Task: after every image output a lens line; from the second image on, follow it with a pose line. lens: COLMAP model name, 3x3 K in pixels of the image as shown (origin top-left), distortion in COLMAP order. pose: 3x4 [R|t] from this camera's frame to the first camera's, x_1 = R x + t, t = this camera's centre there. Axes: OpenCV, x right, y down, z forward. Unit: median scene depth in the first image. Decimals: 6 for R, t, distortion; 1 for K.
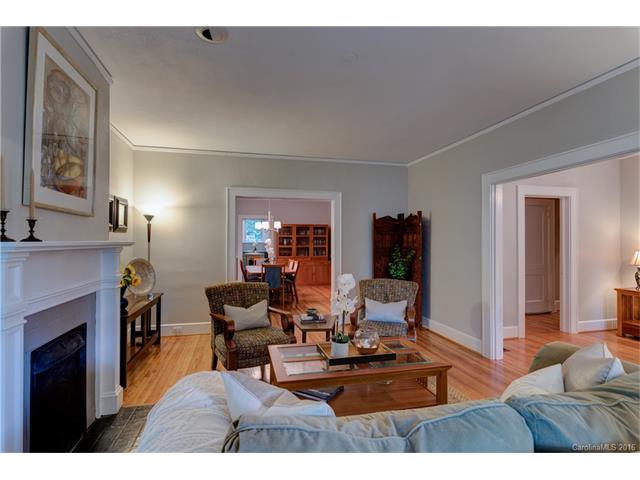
lens RADIAL K [[335.9, 0, 320.6], [0, 335.9, 238.6], [0, 0, 1]] dist [0.000034, -0.000001]
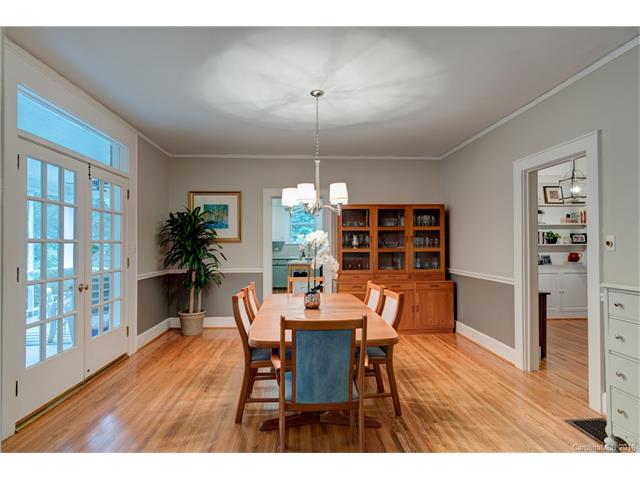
lens RADIAL K [[363.7, 0, 317.2], [0, 363.7, 241.3], [0, 0, 1]] dist [-0.000826, -0.000136]
pose [[0.981446, -0.007074, -0.191608, -0.057570], [0.006890, 0.999975, -0.001624, 0.011038], [0.191615, 0.000274, 0.981470, 0.462645]]
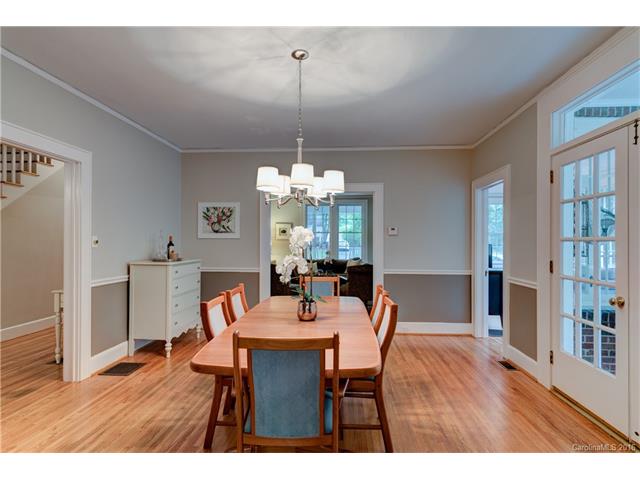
lens RADIAL K [[349.8, 0, 320.0], [0, 349.8, 240.9], [0, 0, 1]] dist [-0.005536, -0.000602]
pose [[-0.951941, -0.004007, 0.306255, -0.221842], [-0.007369, 0.999925, -0.009823, 0.014445], [-0.306193, -0.011608, -0.951899, 1.057807]]
